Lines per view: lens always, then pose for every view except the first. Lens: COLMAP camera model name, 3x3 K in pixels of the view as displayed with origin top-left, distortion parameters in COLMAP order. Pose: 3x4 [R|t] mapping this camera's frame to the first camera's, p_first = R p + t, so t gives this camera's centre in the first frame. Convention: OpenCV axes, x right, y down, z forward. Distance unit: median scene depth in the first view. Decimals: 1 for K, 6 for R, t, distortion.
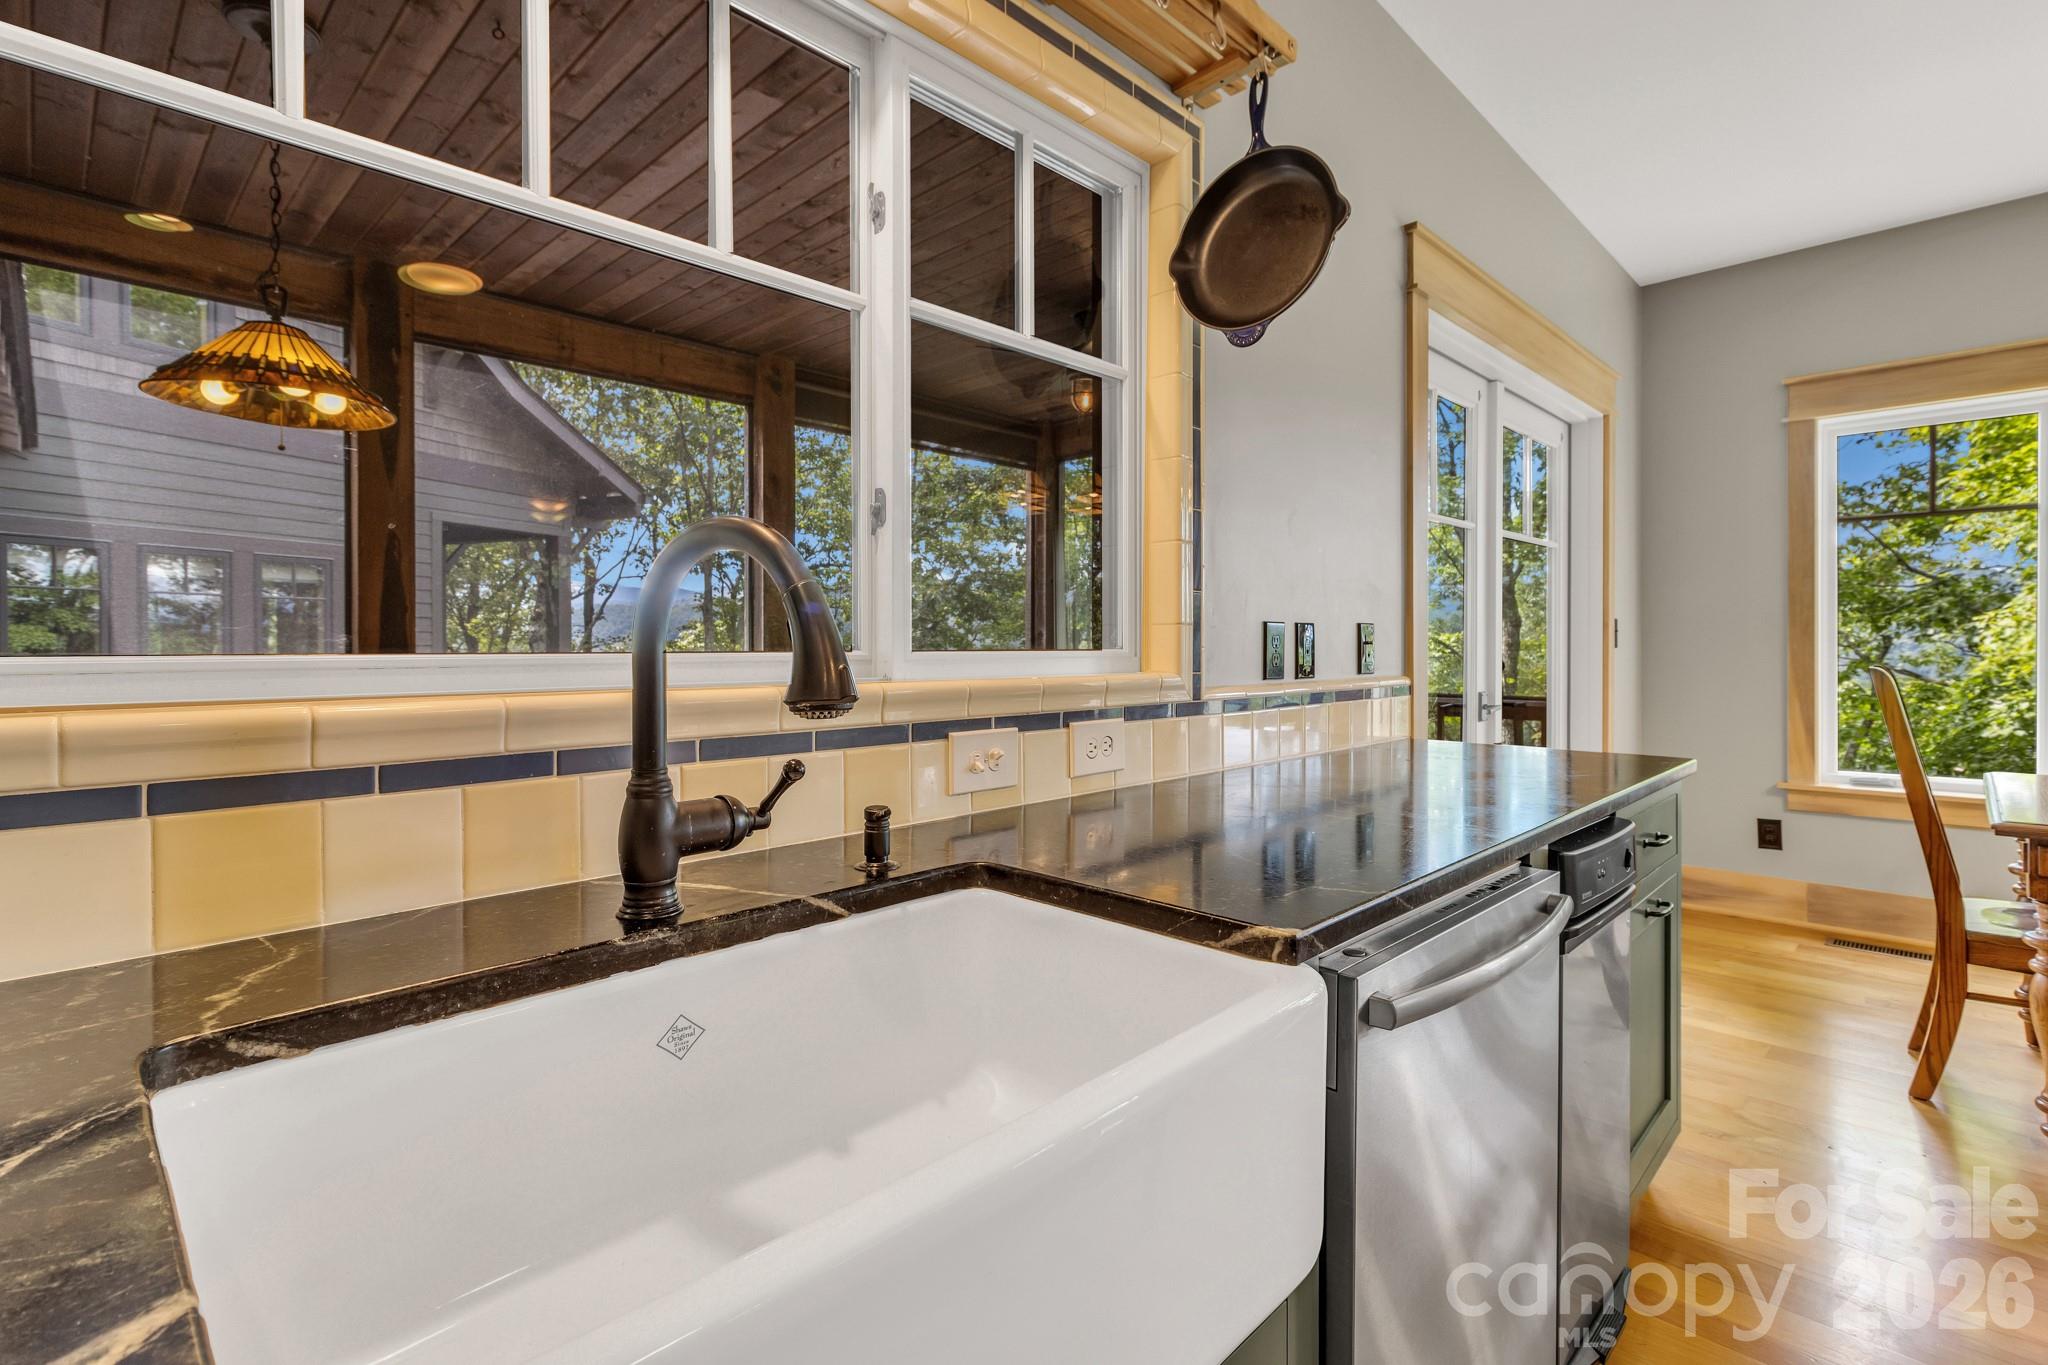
lens RADIAL K [[960.8, 0, 1035.9], [0, 960.8, 670.1], [0, 0, 1]] dist [0.001475, 0.001177]
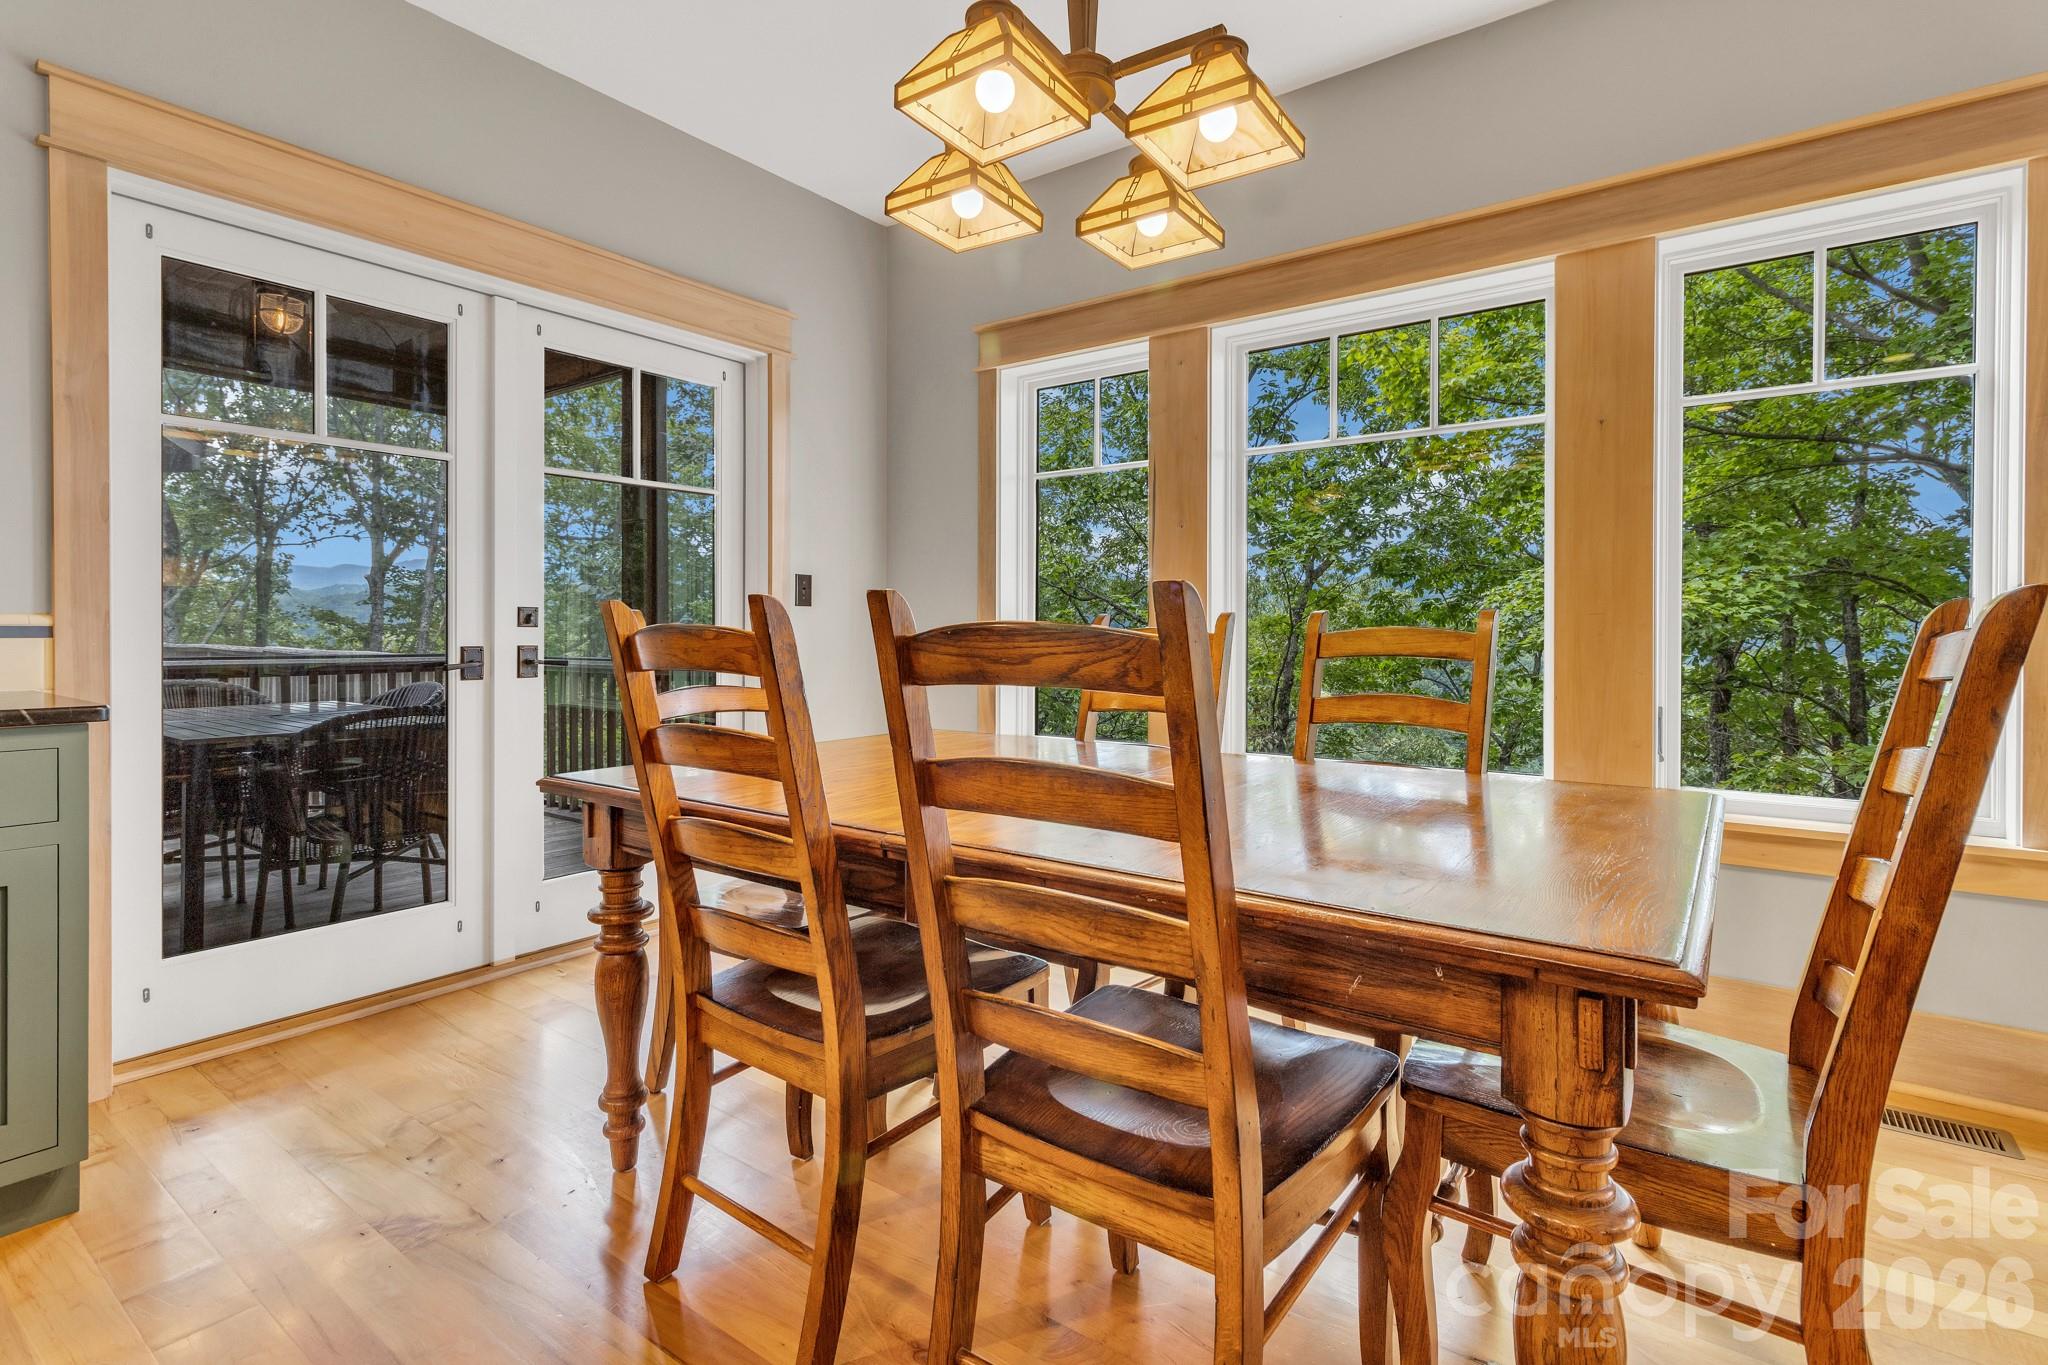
lens RADIAL K [[960.8, 0, 1034.5], [0, 960.8, 664.4], [0, 0, 1]] dist [0.001475, 0.001177]
pose [[0.991710, 0.000556, 0.128493, 1.256519], [-0.001754, 0.999956, 0.009211, 0.043900], [-0.128483, -0.009360, 0.991668, 0.078449]]
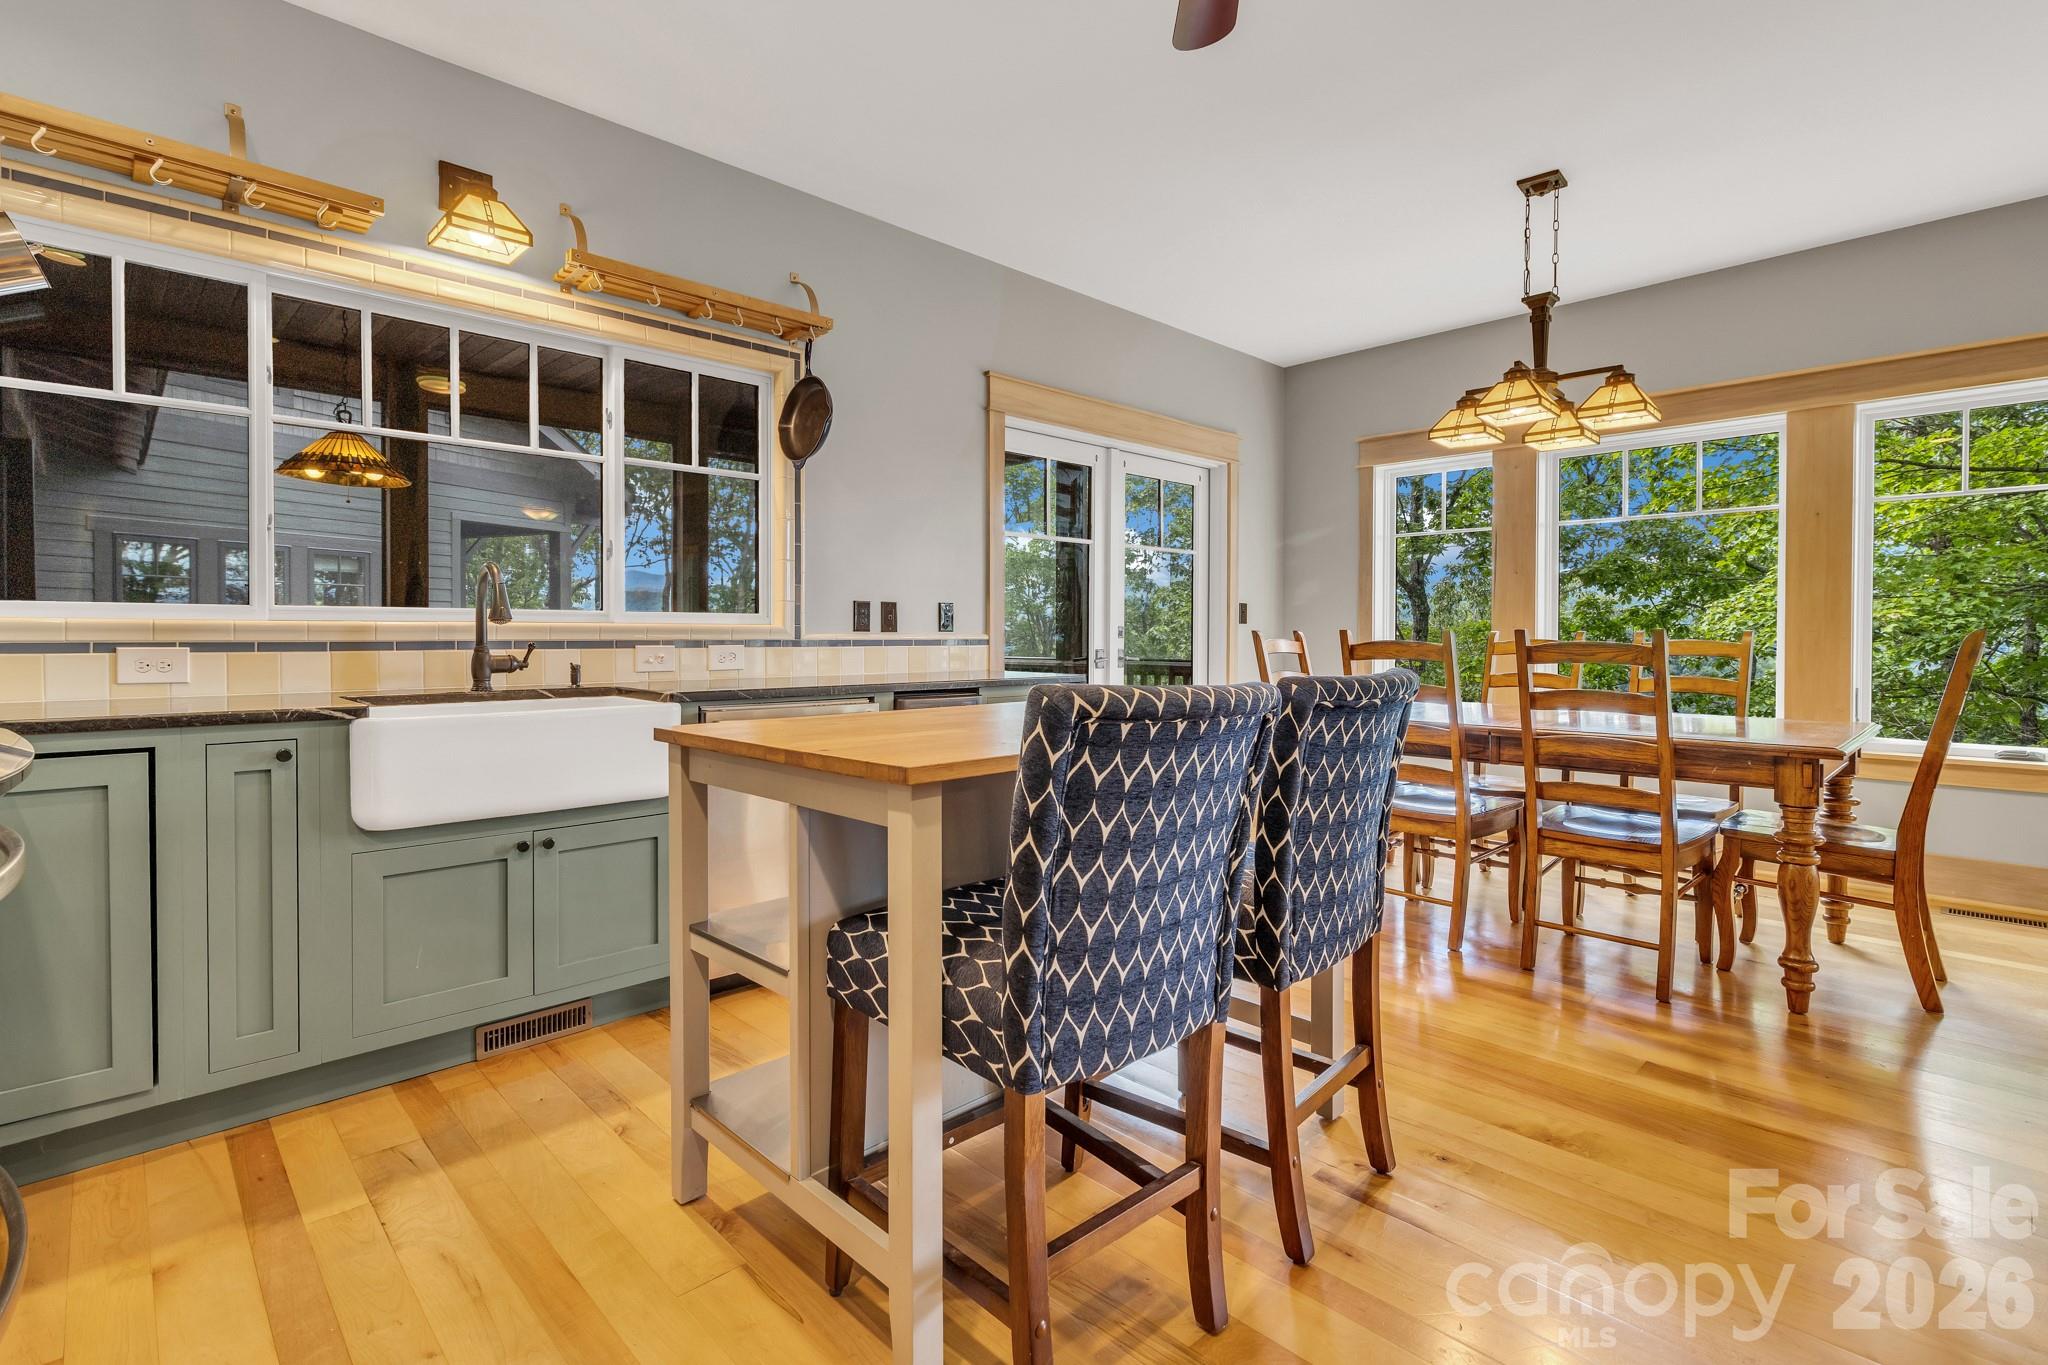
lens RADIAL K [[960.8, 0, 1030.3], [0, 960.8, 668.6], [0, 0, 1]] dist [0.001475, 0.001177]
pose [[0.999592, 0.006128, -0.027904, 0.576772], [-0.005829, 0.999925, 0.010779, 0.055737], [0.027968, -0.010612, 0.999552, -0.813282]]
